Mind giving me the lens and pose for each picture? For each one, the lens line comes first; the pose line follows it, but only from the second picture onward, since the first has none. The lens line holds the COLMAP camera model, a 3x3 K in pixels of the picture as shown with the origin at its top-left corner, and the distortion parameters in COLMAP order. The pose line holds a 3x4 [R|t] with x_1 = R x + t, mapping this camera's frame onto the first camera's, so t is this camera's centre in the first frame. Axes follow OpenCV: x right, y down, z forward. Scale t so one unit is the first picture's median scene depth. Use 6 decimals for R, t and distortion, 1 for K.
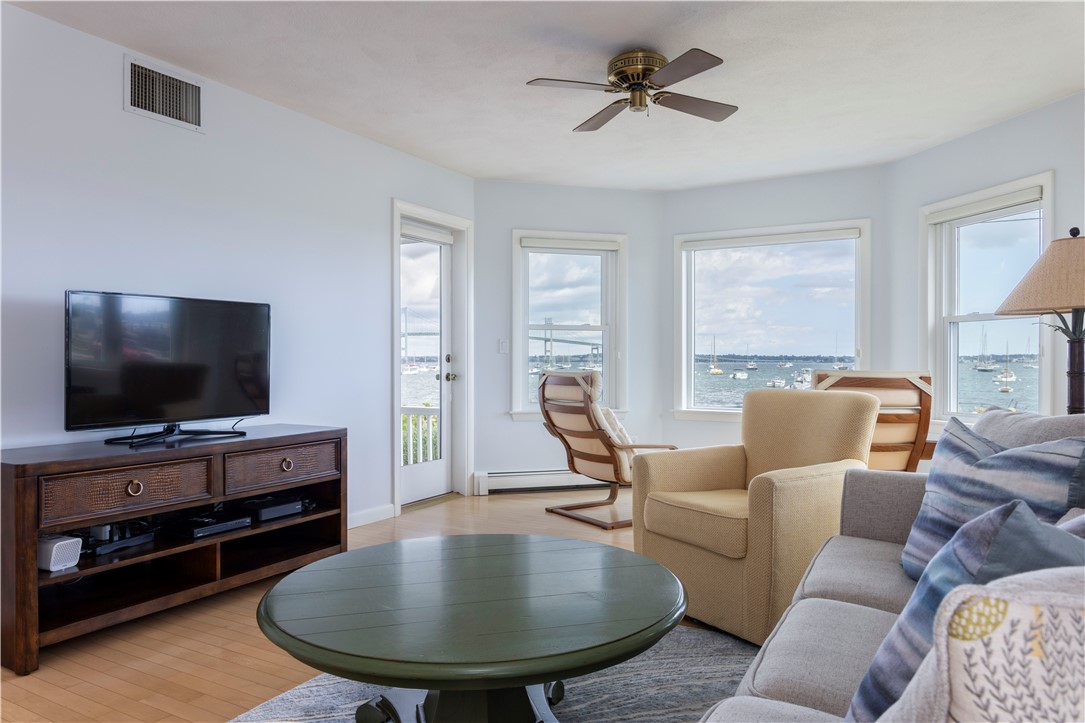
lens RADIAL K [[724.2, 0, 546.4], [0, 724.2, 366.5], [0, 0, 1]] dist [0.004718, -0.003076]
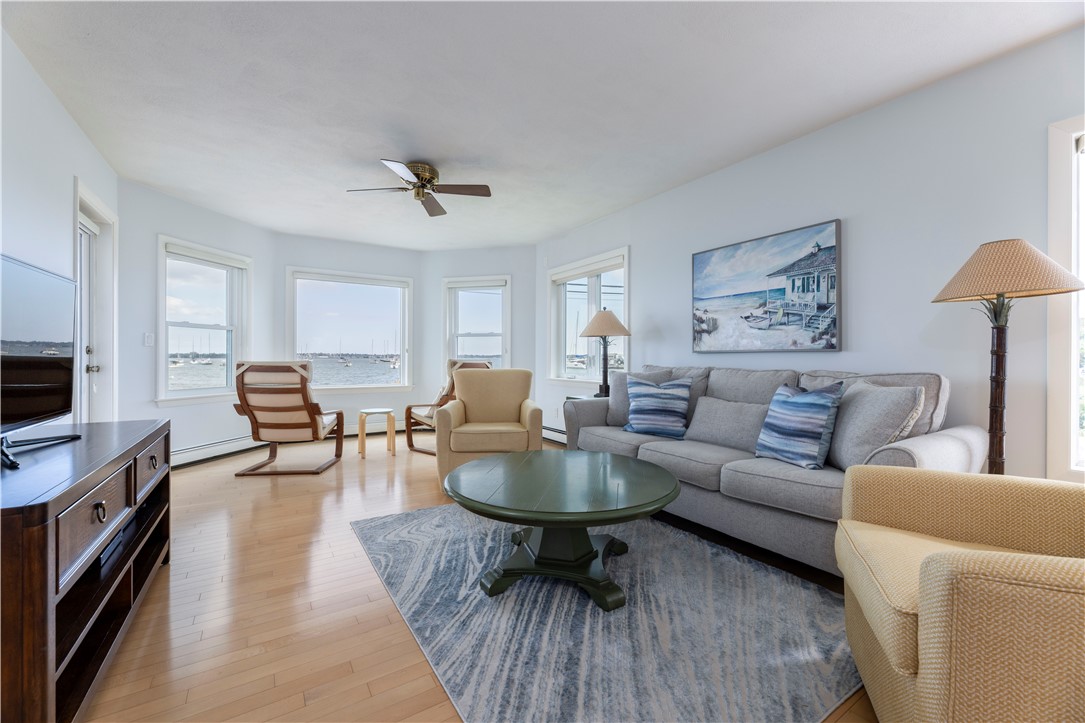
lens RADIAL K [[435.7, 0, 537.5], [0, 435.7, 359.4], [0, 0, 1]] dist [-0.000400, 0.000050]
pose [[0.473056, -0.001133, 0.881031, -0.578875], [0.004653, 0.999988, -0.001213, 0.008386], [-0.881020, 0.004673, 0.473056, 0.289783]]
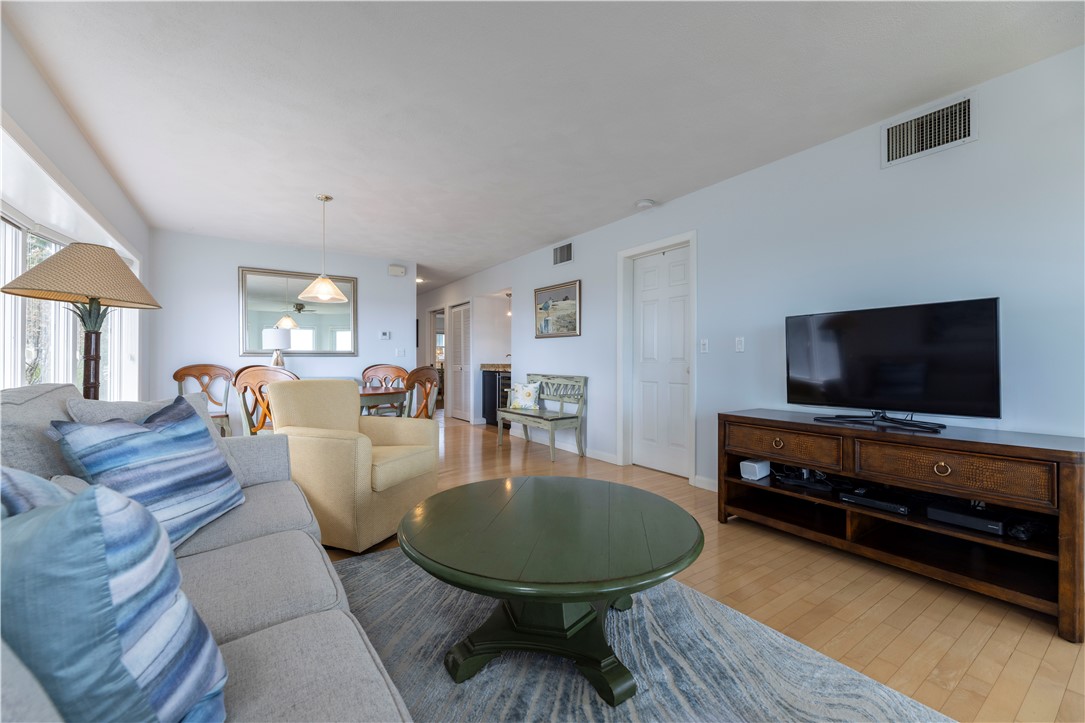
lens RADIAL K [[435.7, 0, 534.8], [0, 435.7, 363.4], [0, 0, 1]] dist [-0.000400, 0.000050]
pose [[-0.447749, 0.000635, -0.894159, 0.368488], [-0.010445, 0.999928, 0.005940, -0.000549], [0.894098, 0.011999, -0.447710, 0.729835]]
